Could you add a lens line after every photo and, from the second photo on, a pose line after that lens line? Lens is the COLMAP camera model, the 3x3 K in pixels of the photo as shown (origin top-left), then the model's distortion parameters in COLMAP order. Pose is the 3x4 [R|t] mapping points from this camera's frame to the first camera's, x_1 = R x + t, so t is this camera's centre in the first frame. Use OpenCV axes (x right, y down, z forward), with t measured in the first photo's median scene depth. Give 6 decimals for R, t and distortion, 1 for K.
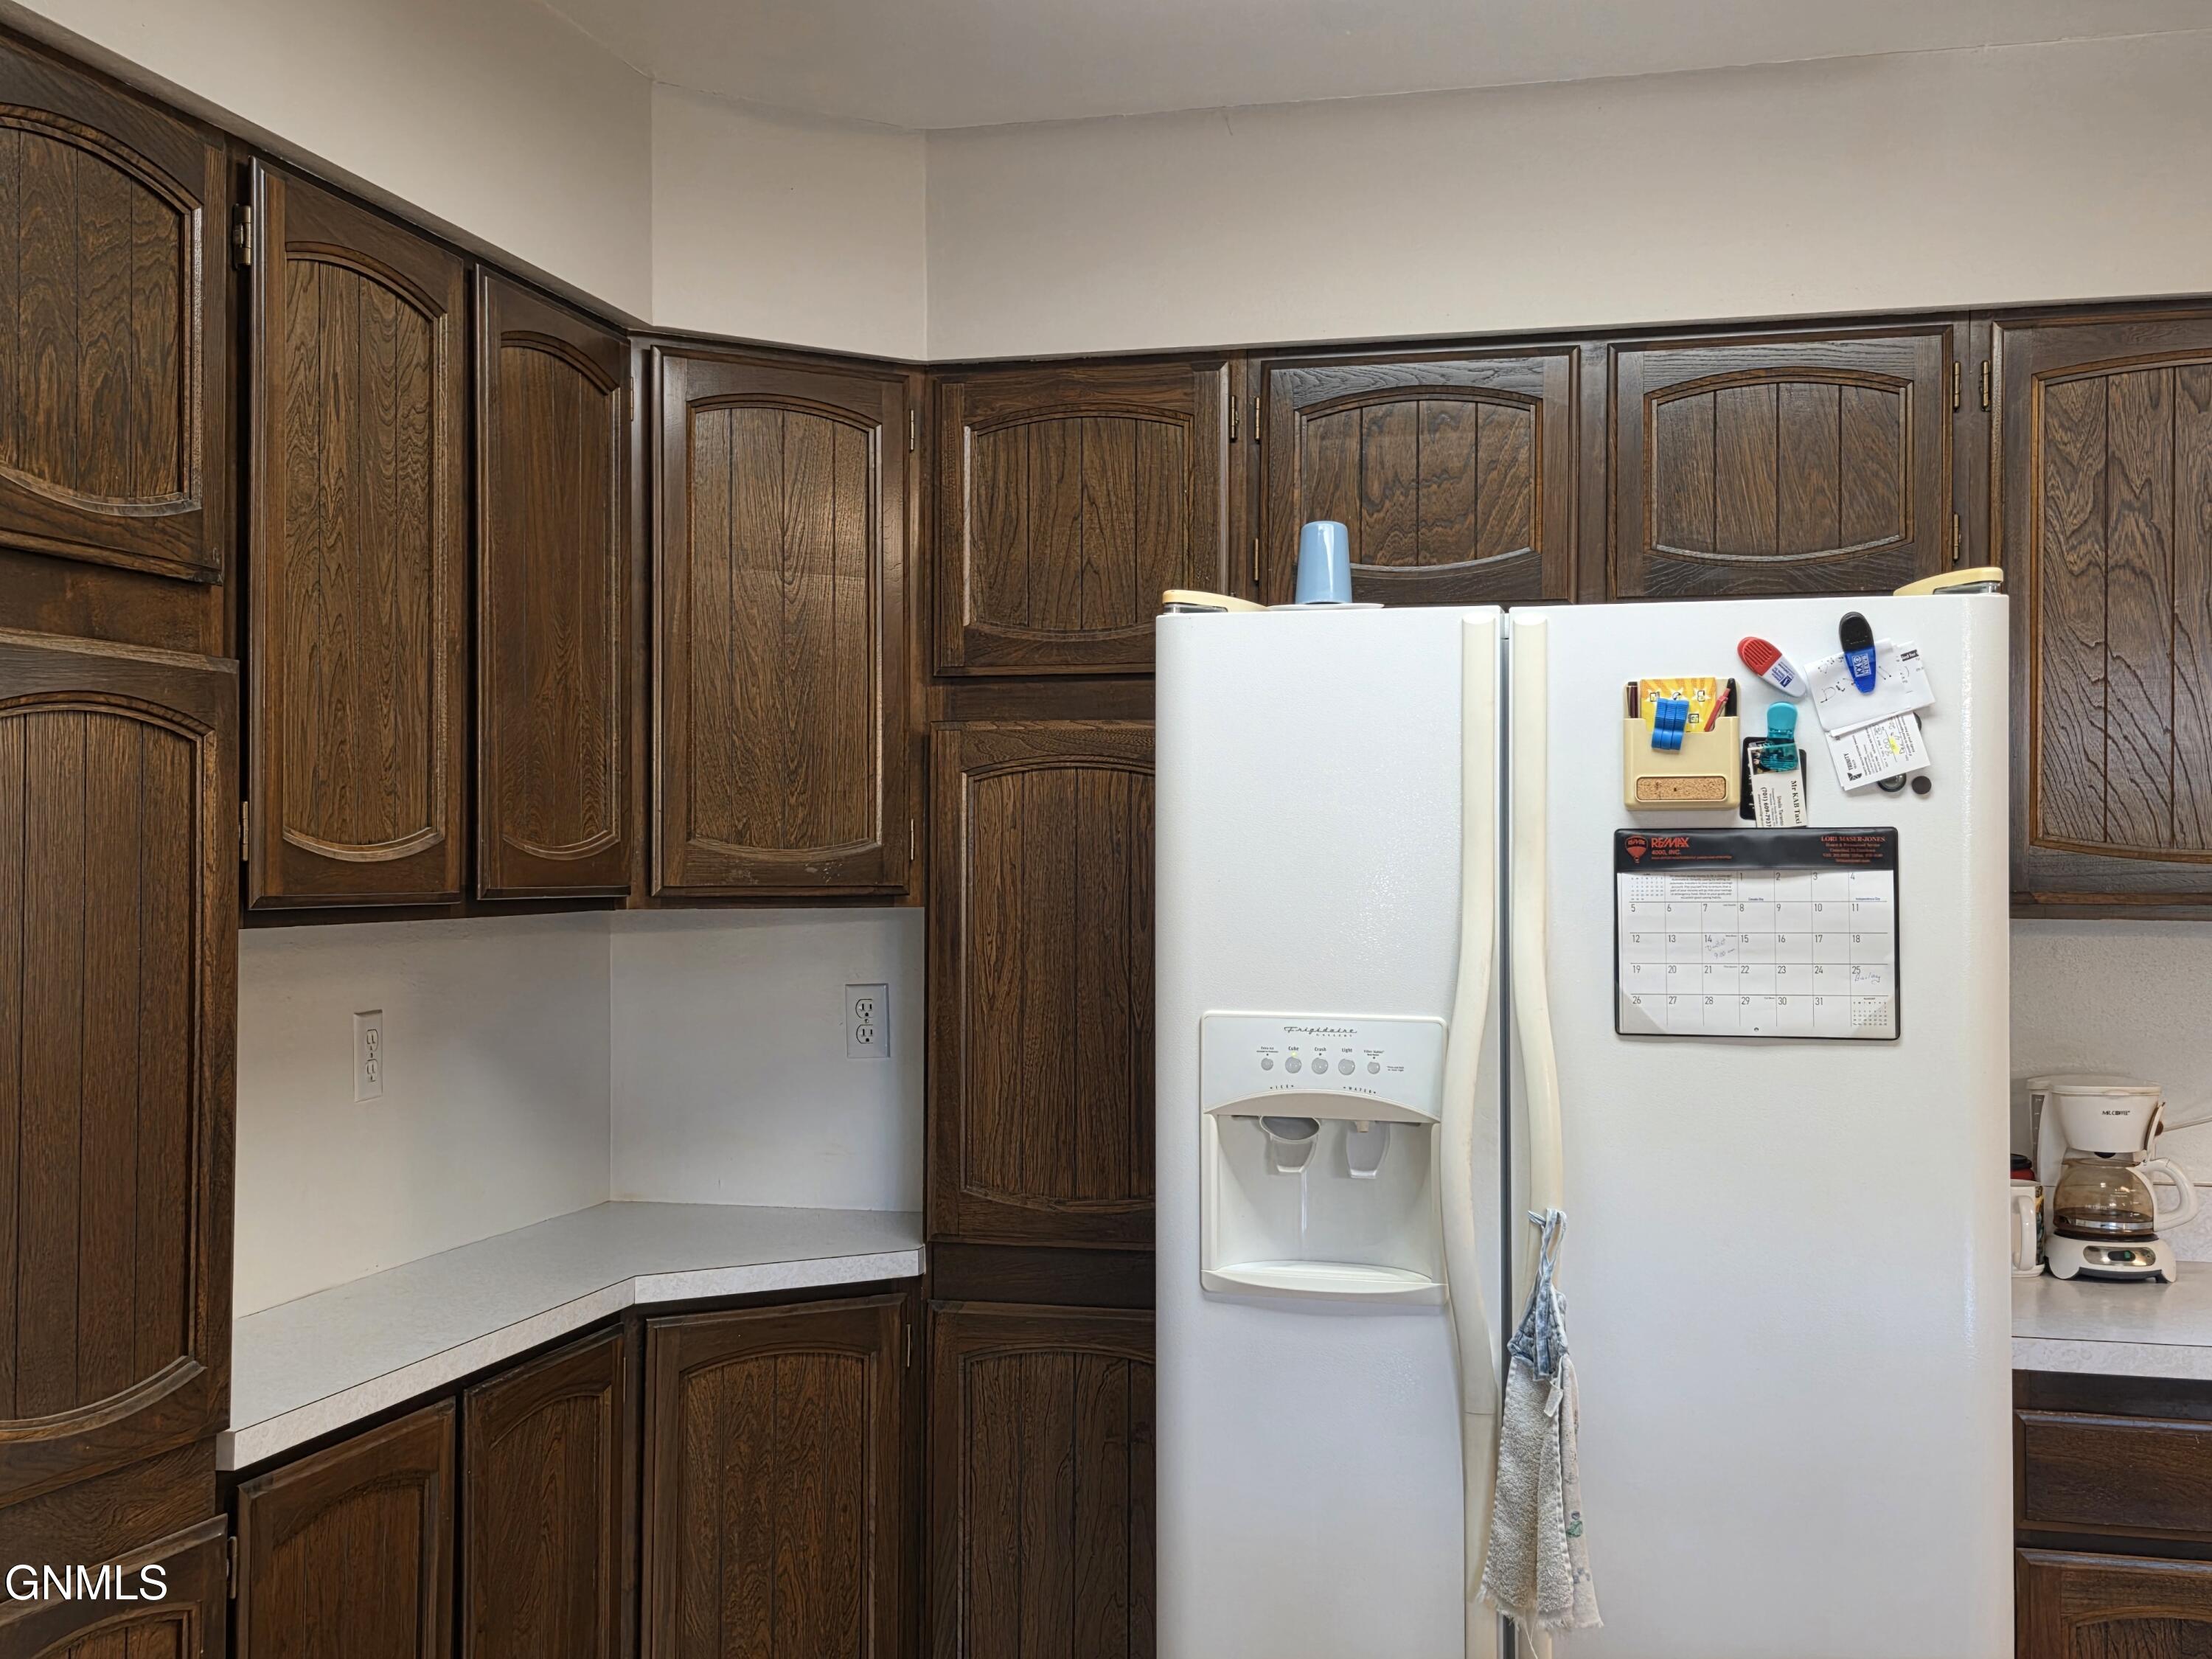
lens RADIAL K [[2916.8, 0, 1106.0], [0, 2916.8, 829.5], [0, 0, 1]] dist [0.017856, 0.017357]
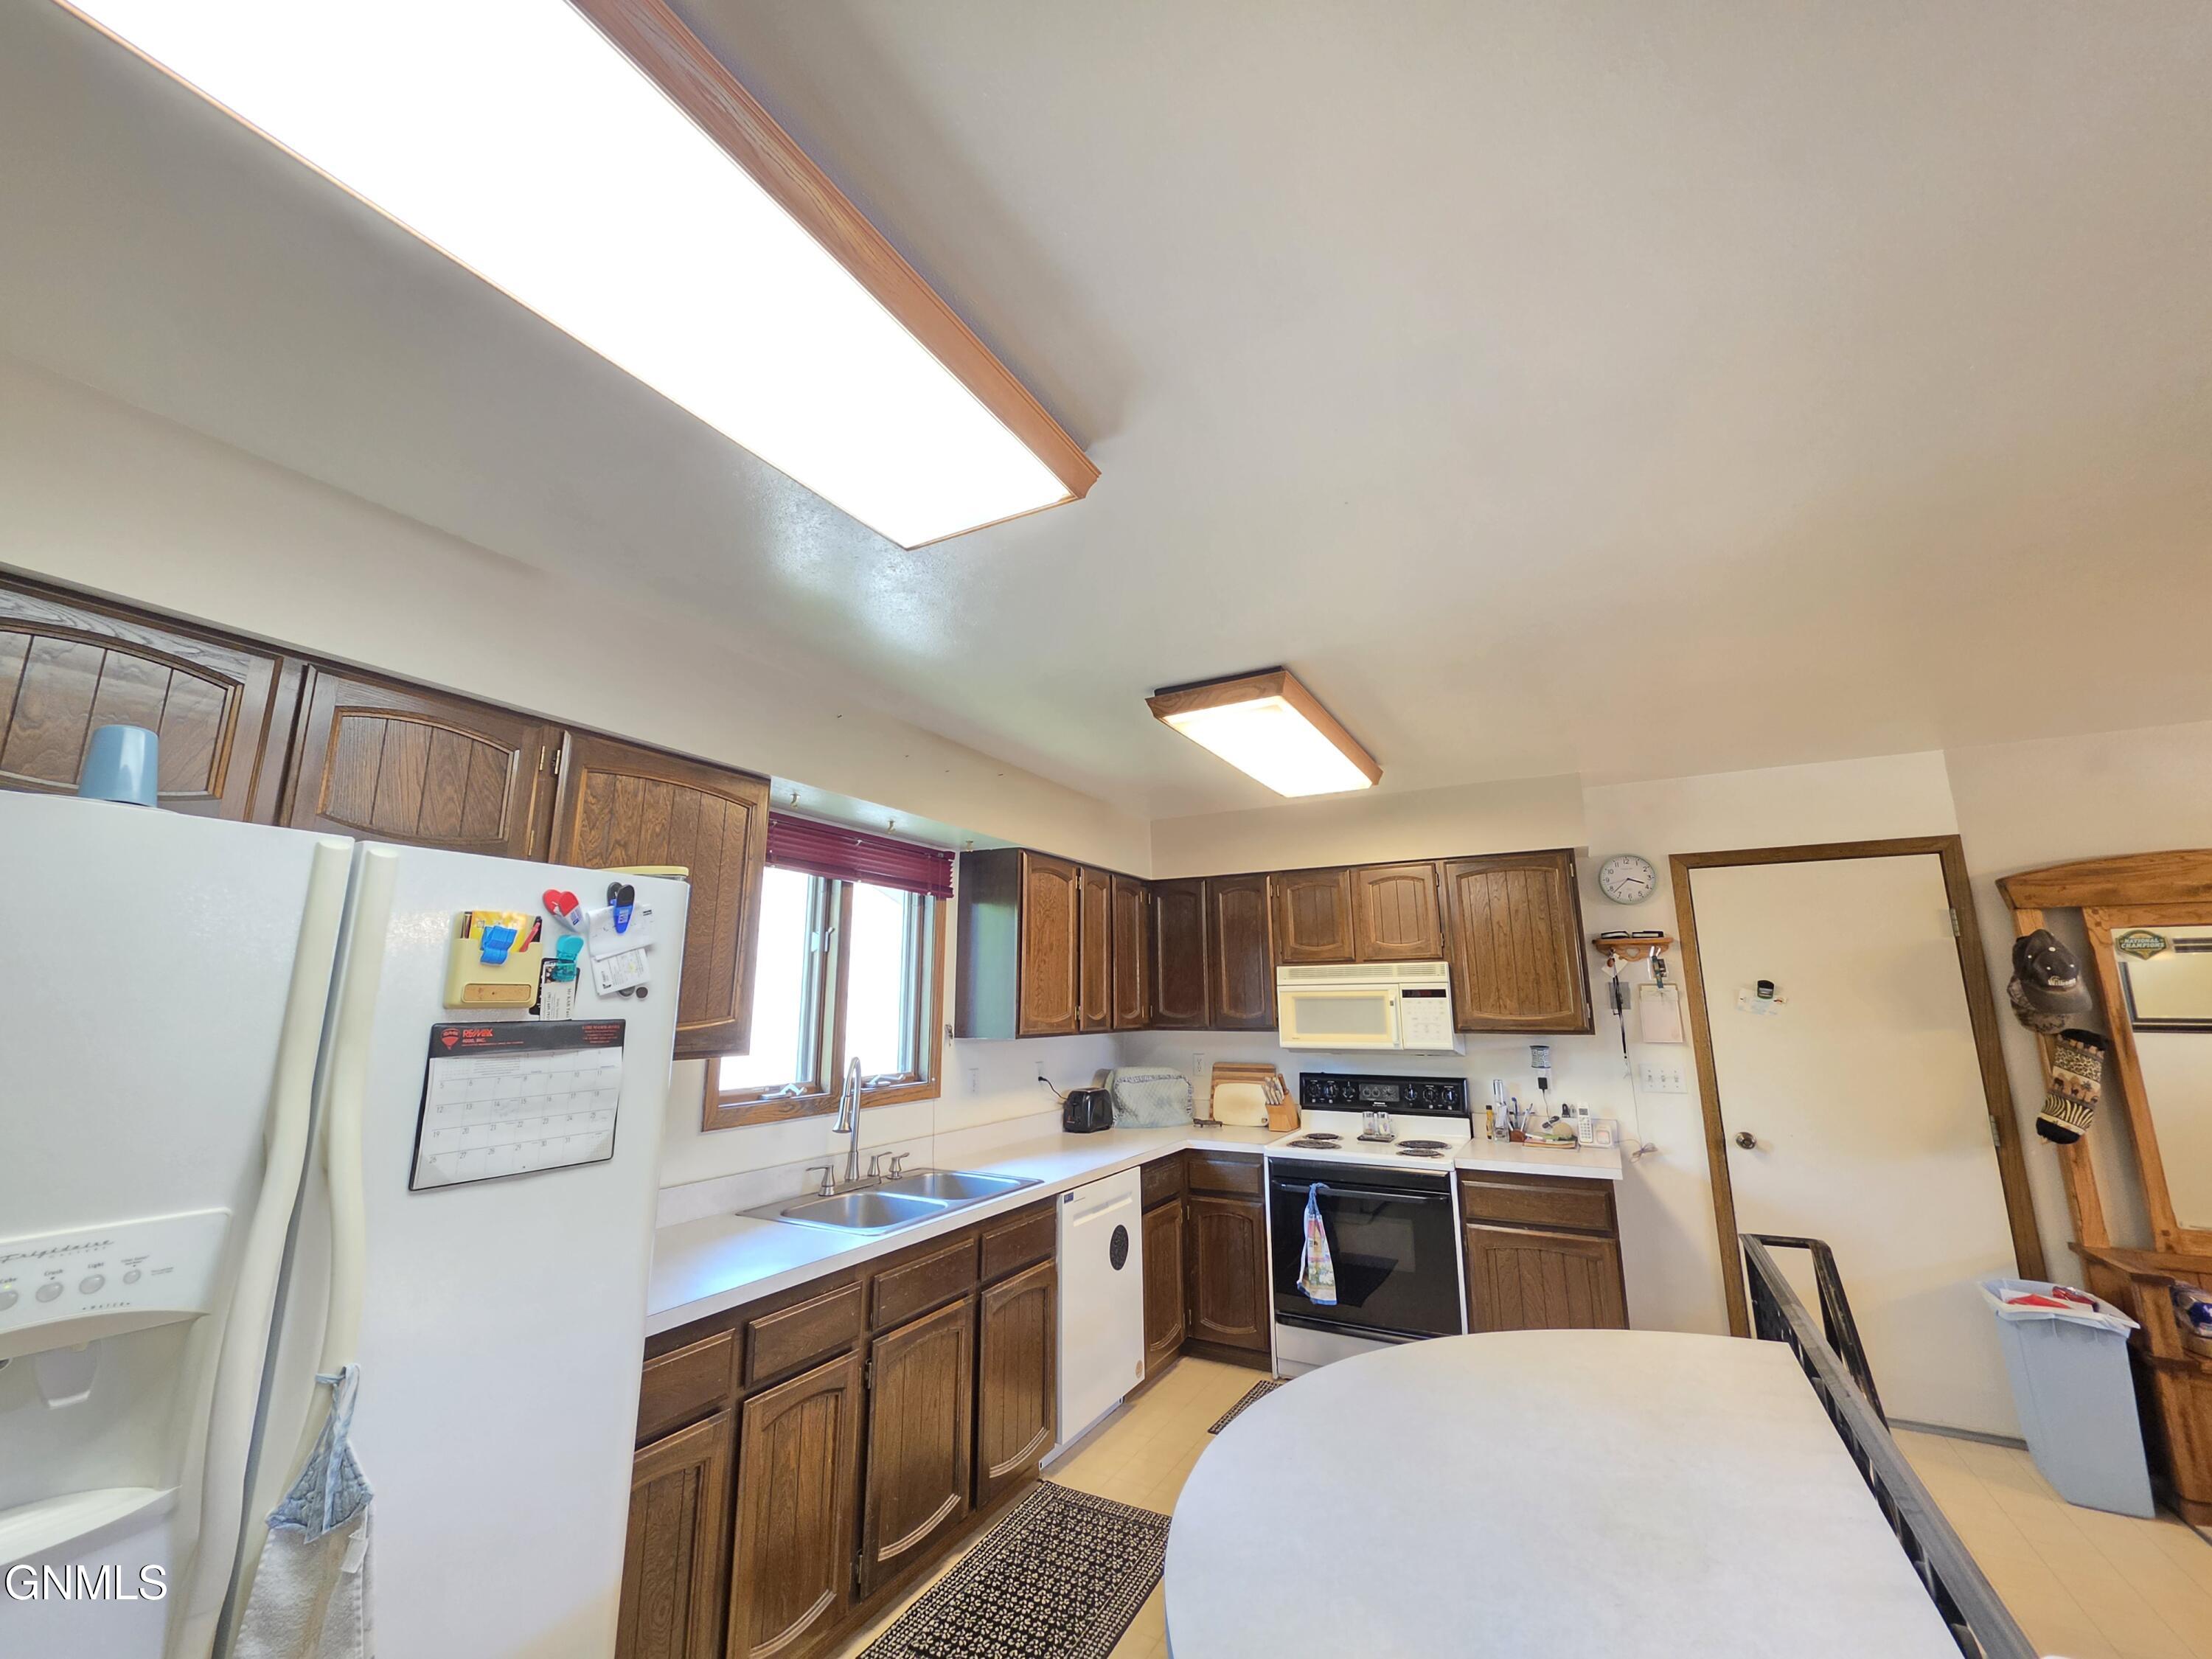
lens RADIAL K [[887.8, 0, 1106.0], [0, 887.8, 829.5], [0, 0, 1]] dist [0.000068, 0.000343]
pose [[0.225108, 0.186351, 0.956347, -0.152544], [-0.002865, 0.981662, -0.190610, -0.010539], [-0.974330, 0.040168, 0.221513, 0.621605]]
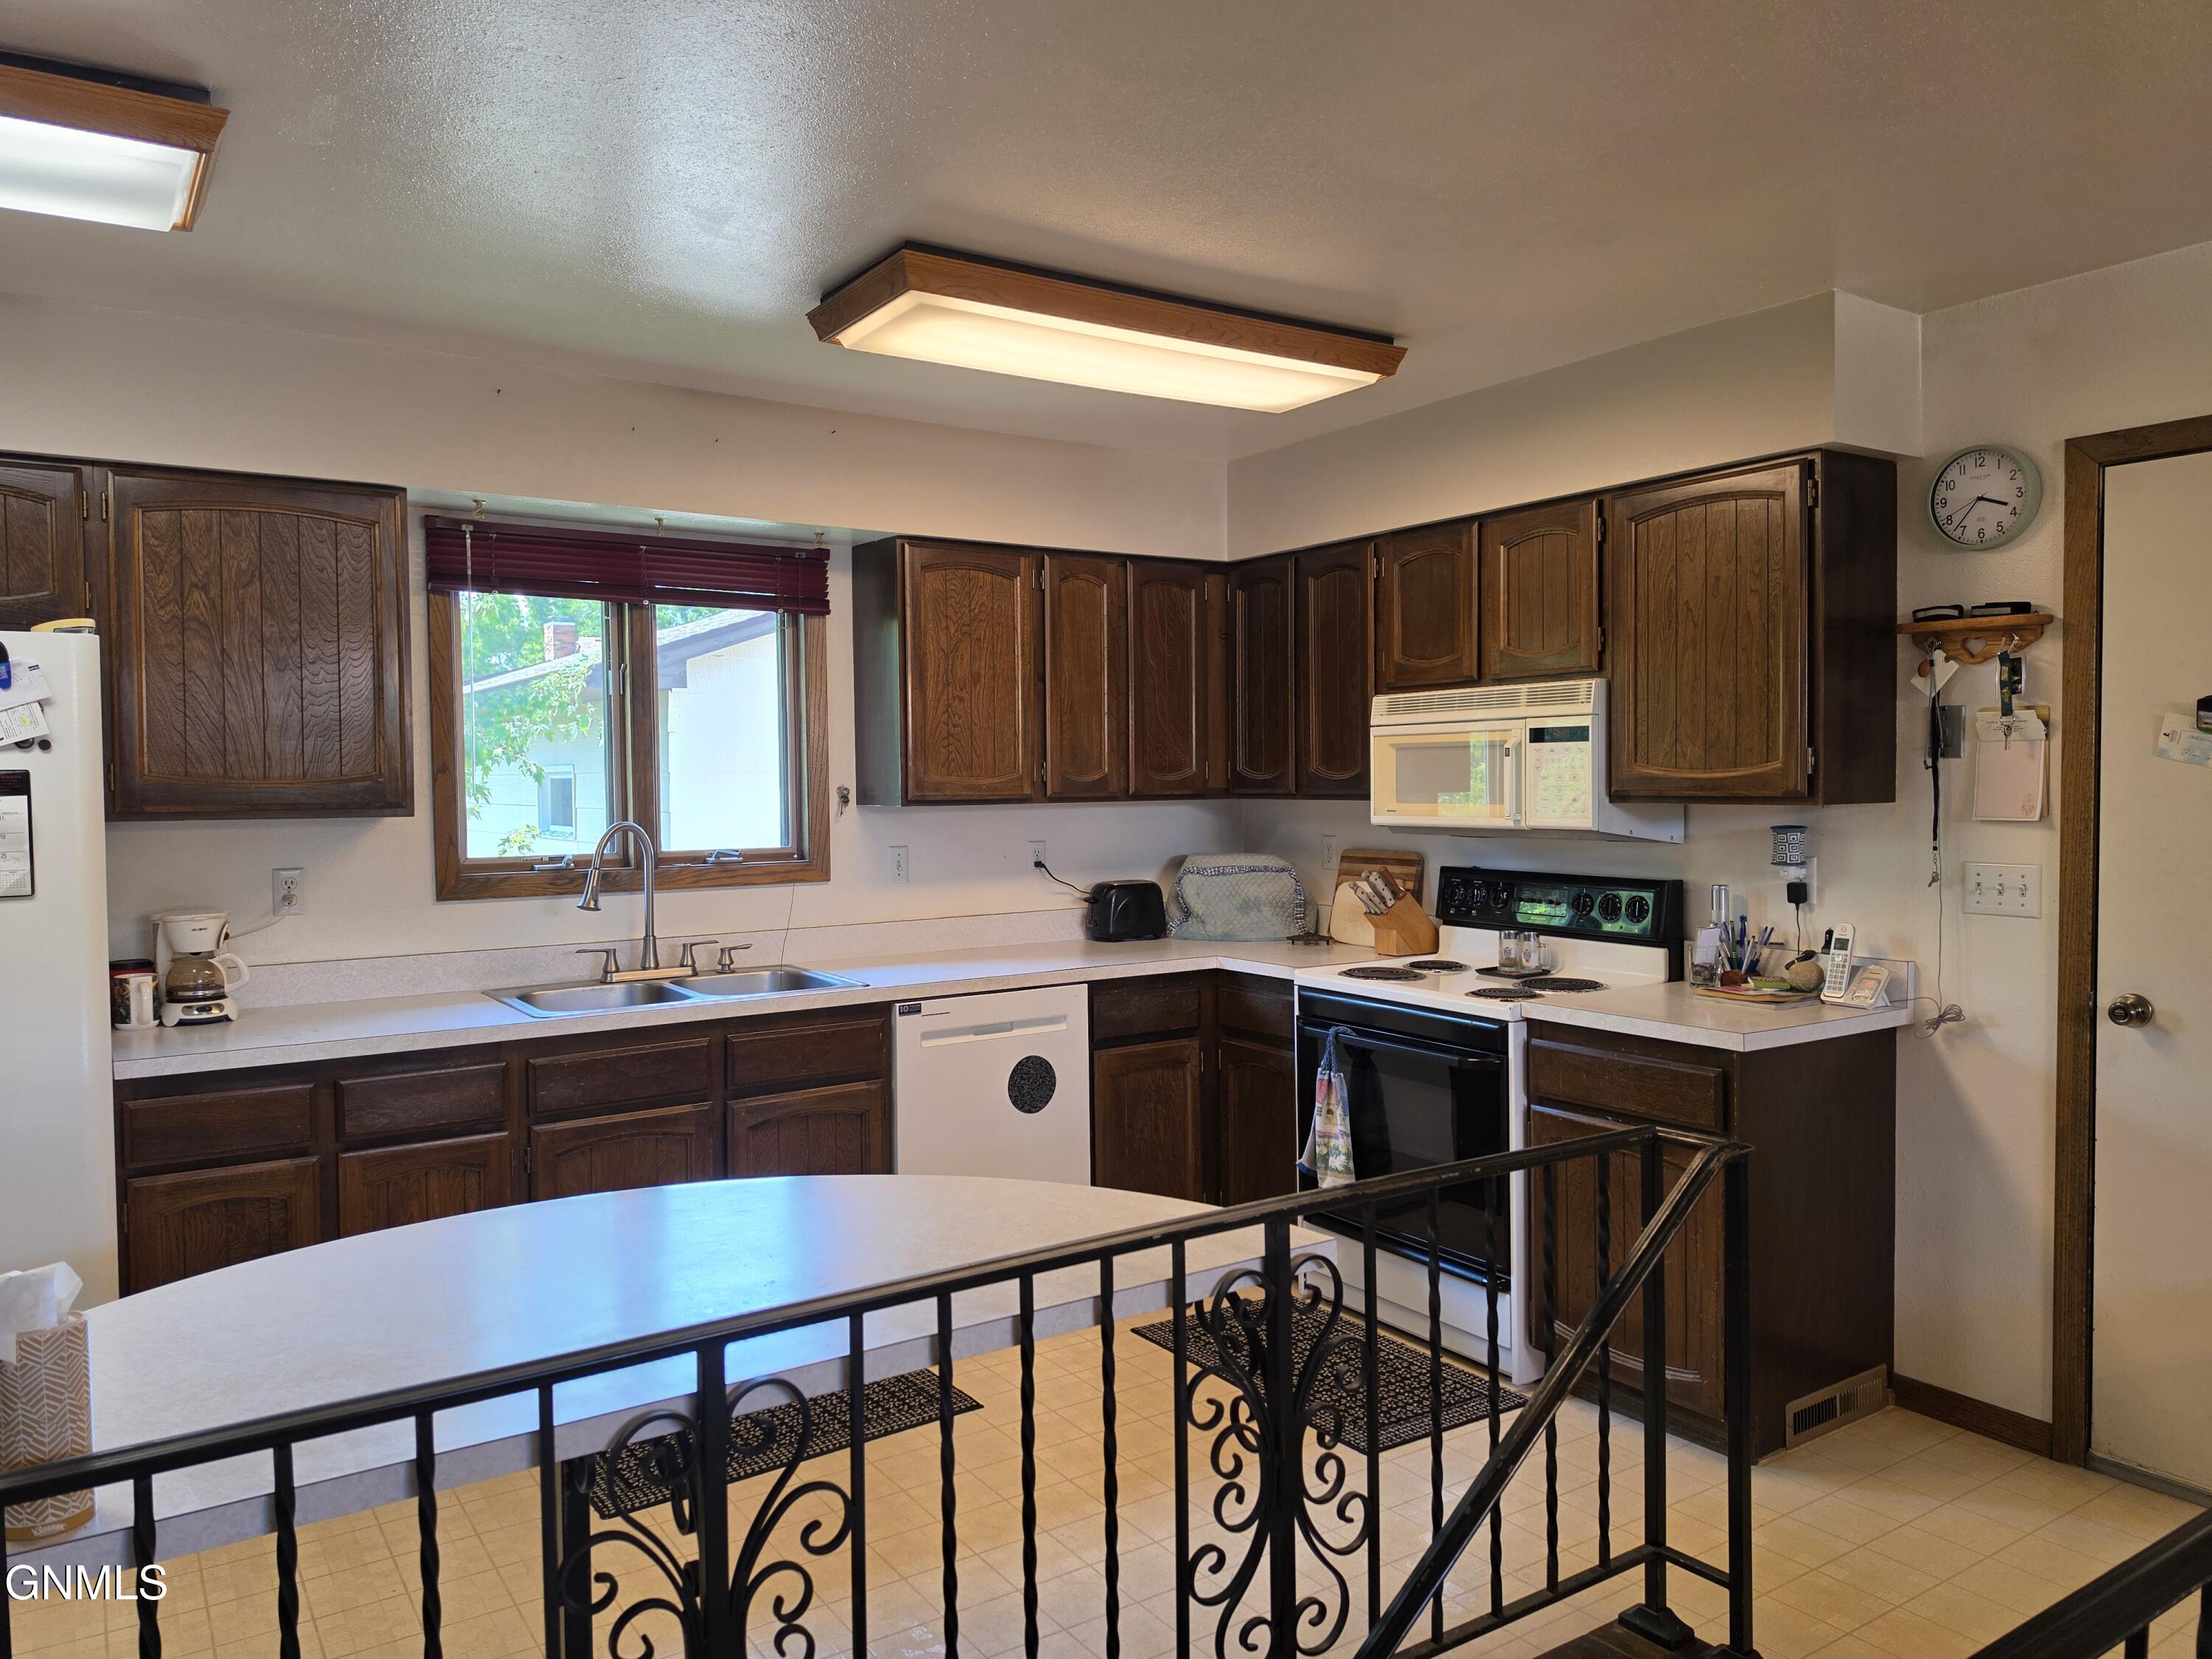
lens RADIAL K [[1515.7, 0, 1106.0], [0, 1515.7, 829.5], [0, 0, 1]] dist [0.081442, -0.107158]
pose [[0.655384, -0.034967, 0.754486, 0.008017], [0.004575, 0.999093, 0.042330, -0.001023], [-0.755282, -0.024291, 0.654950, -0.048988]]
